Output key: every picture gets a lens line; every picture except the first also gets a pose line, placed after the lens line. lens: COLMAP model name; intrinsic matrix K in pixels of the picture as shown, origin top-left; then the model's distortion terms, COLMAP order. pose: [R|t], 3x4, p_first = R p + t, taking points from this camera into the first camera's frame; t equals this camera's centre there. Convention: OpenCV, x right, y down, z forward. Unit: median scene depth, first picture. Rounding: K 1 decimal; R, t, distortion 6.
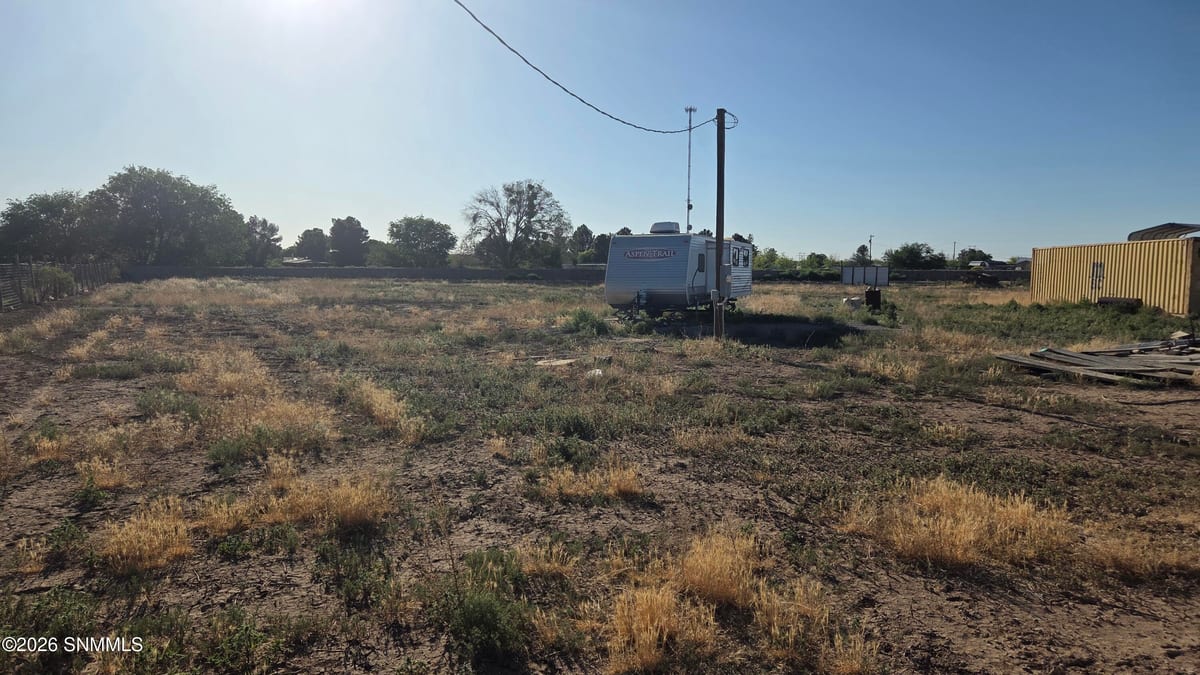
lens RADIAL K [[885.0, 0, 584.2], [0, 885.0, 339.0], [0, 0, 1]] dist [0.090272, -0.084101]
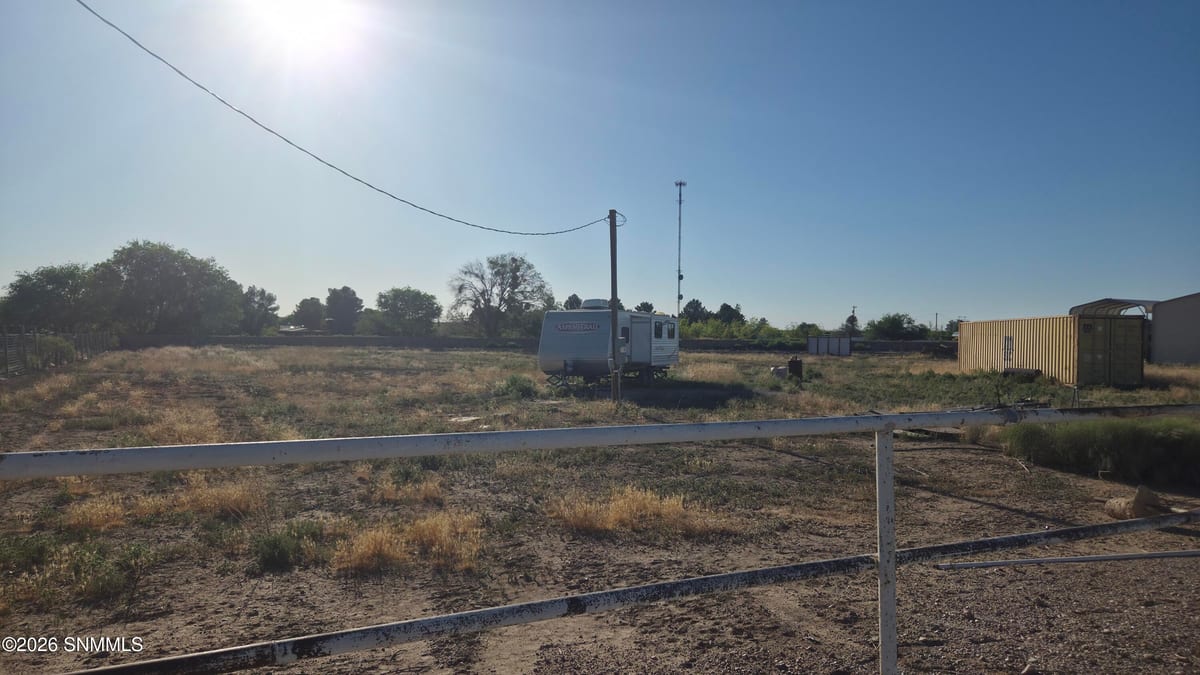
lens RADIAL K [[885.0, 0, 575.0], [0, 885.0, 342.9], [0, 0, 1]] dist [0.090272, -0.084101]
pose [[0.999946, 0.003551, -0.009776, 0.118319], [-0.004245, 0.997402, -0.071905, 0.008570], [0.009496, 0.071943, 0.997364, -0.190985]]
